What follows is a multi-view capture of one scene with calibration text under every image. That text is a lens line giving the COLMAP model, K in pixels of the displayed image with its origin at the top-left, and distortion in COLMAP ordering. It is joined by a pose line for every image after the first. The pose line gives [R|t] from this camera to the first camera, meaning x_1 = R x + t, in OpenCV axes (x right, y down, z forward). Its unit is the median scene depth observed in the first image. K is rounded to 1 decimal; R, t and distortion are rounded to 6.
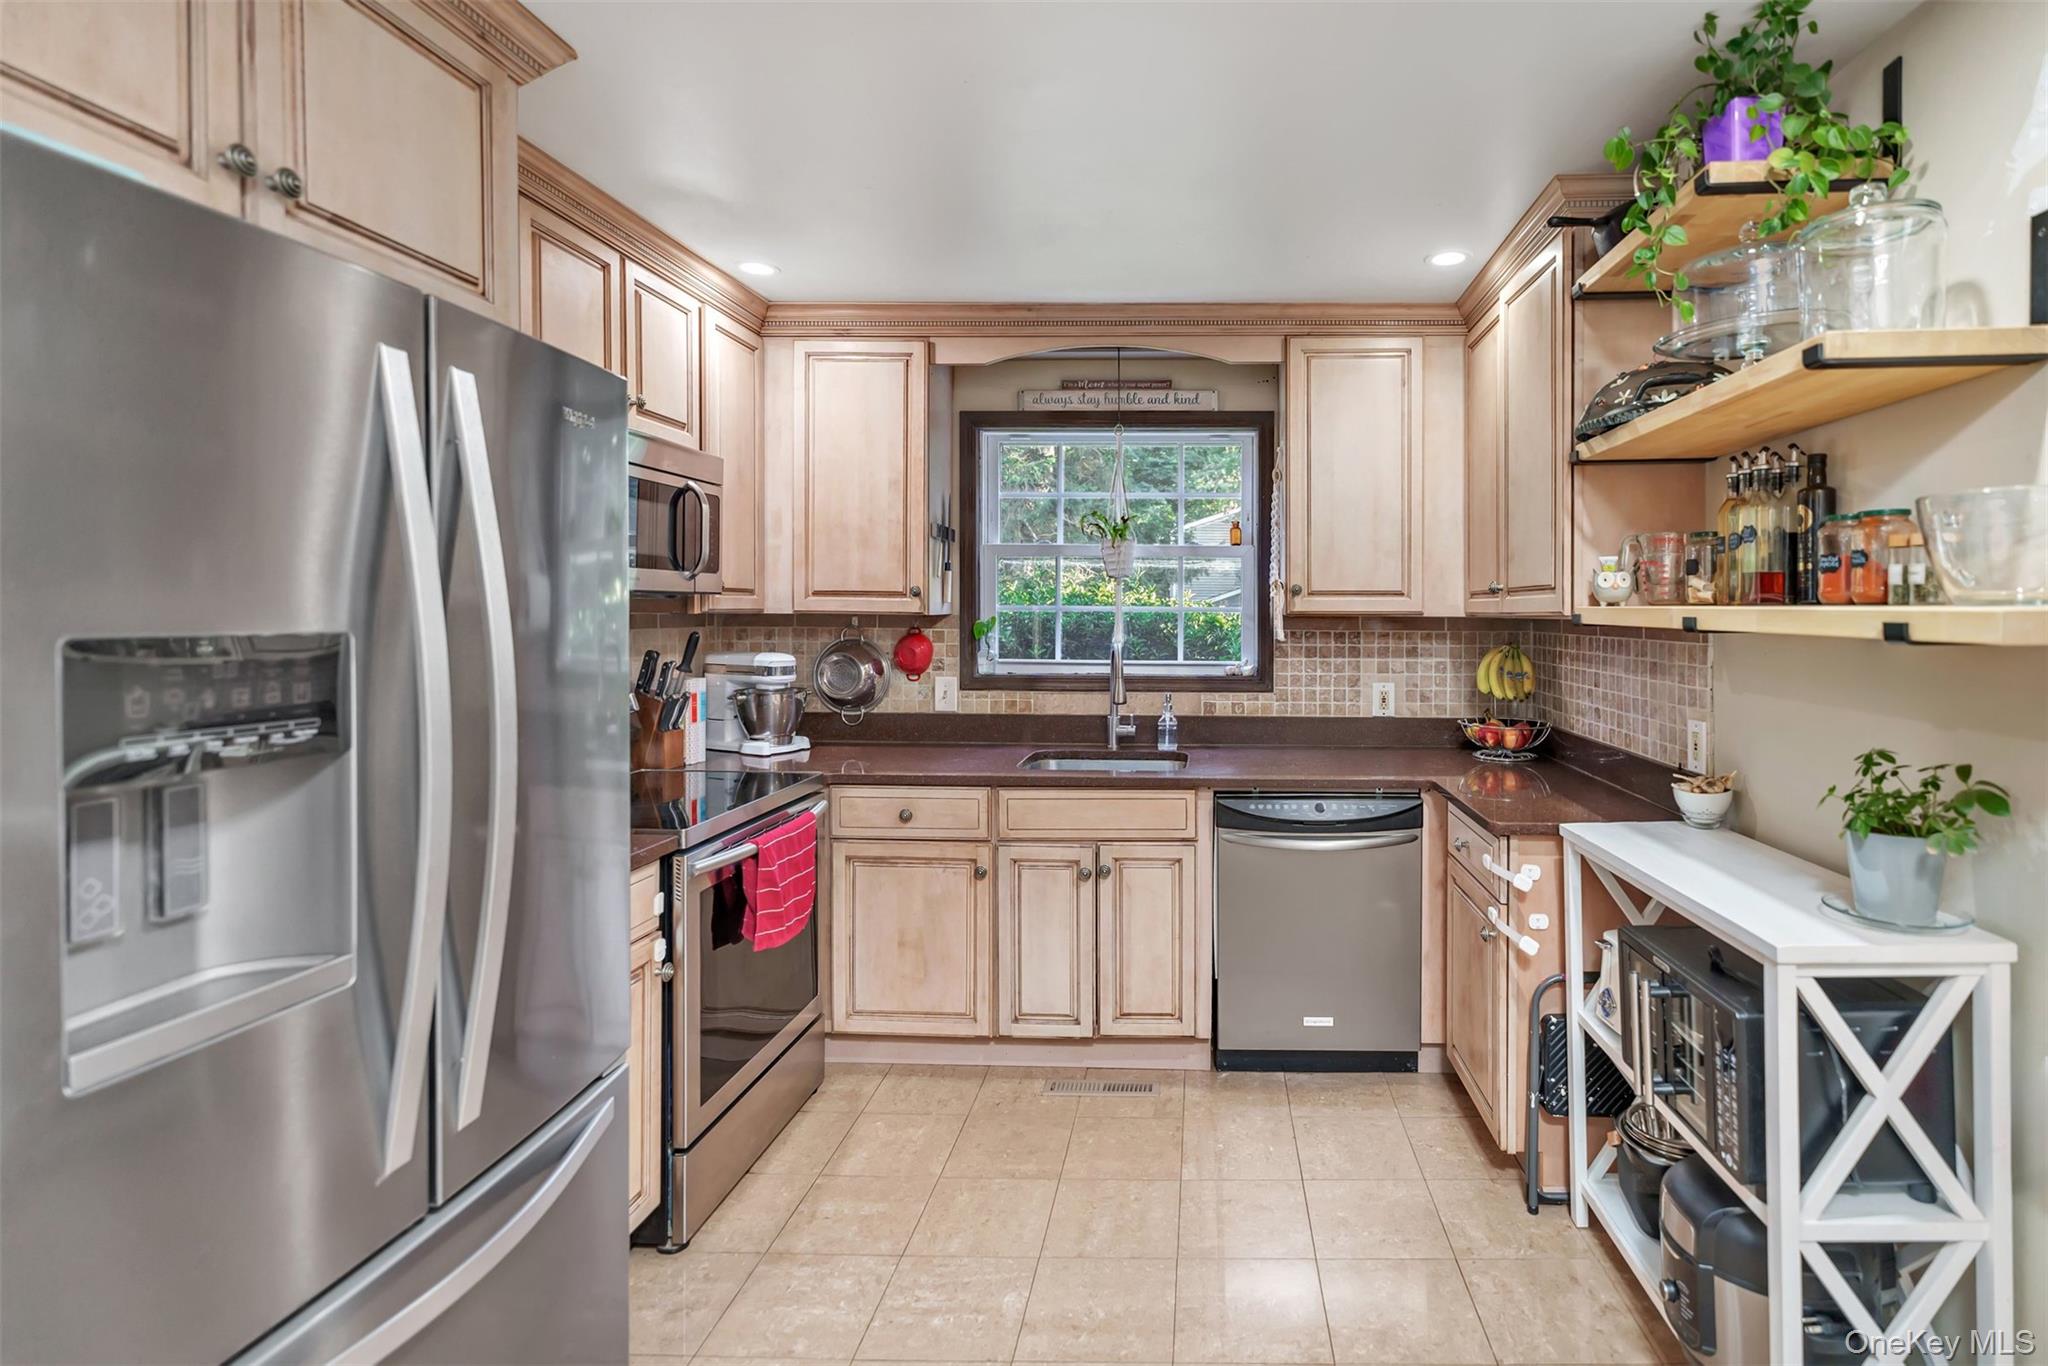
lens RADIAL K [[1029.3, 0, 1024.3], [0, 1029.3, 642.3], [0, 0, 1]] dist [-0.000775, -0.000183]
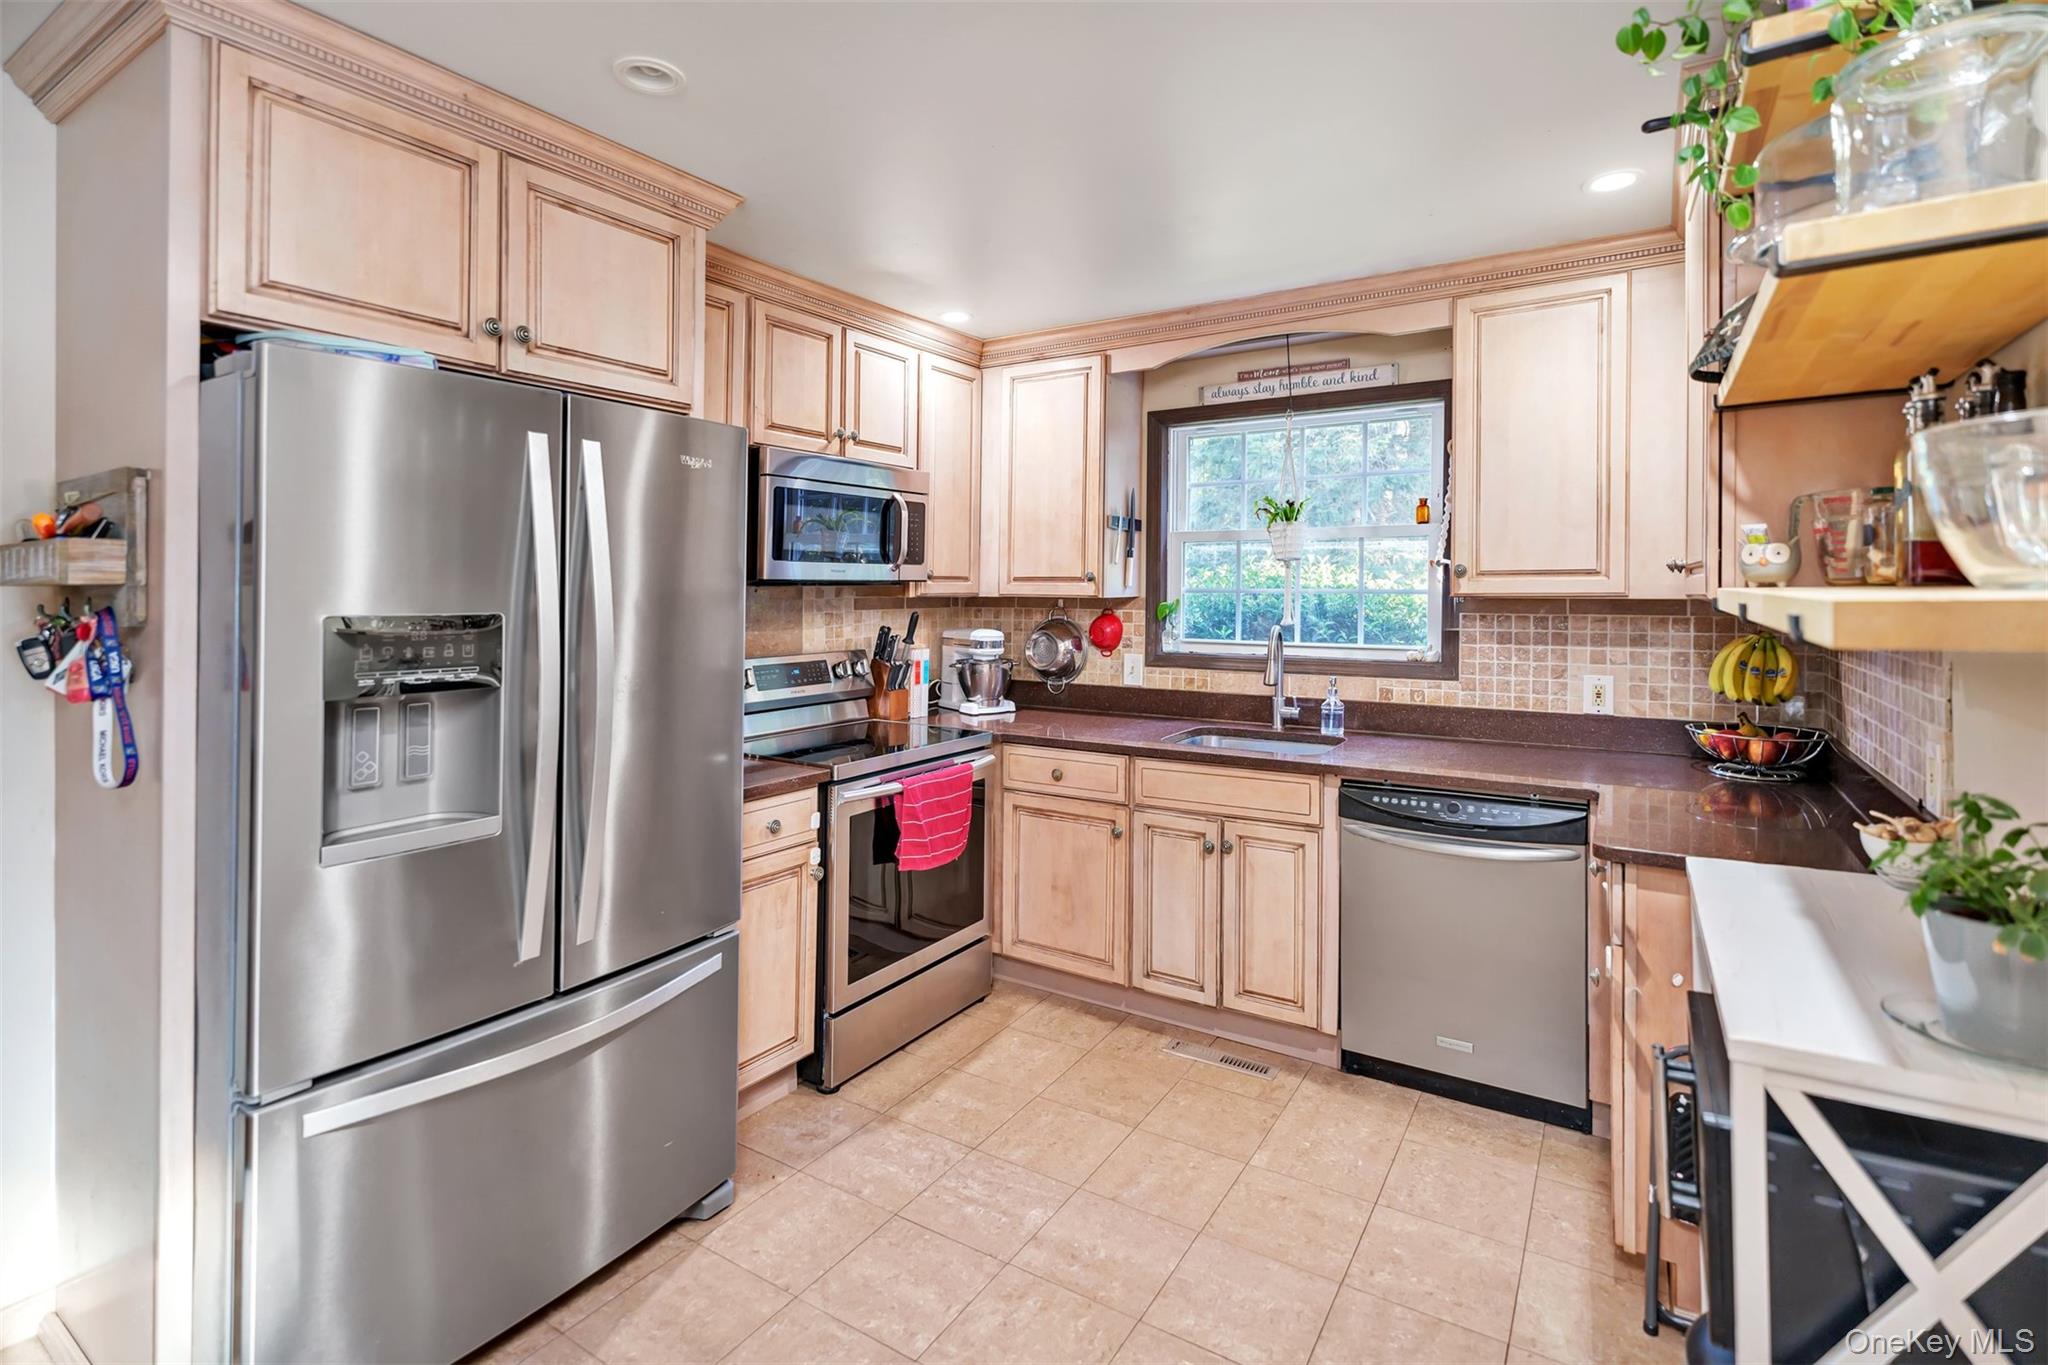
lens RADIAL K [[960.5, 0, 1027.8], [0, 960.5, 595.6], [0, 0, 1]] dist [-0.000567, 0.000012]
pose [[0.856524, -0.002606, -0.516100, 0.377729], [-0.009257, 0.999749, -0.020411, -0.006945], [0.516023, 0.022260, 0.856285, 0.064801]]
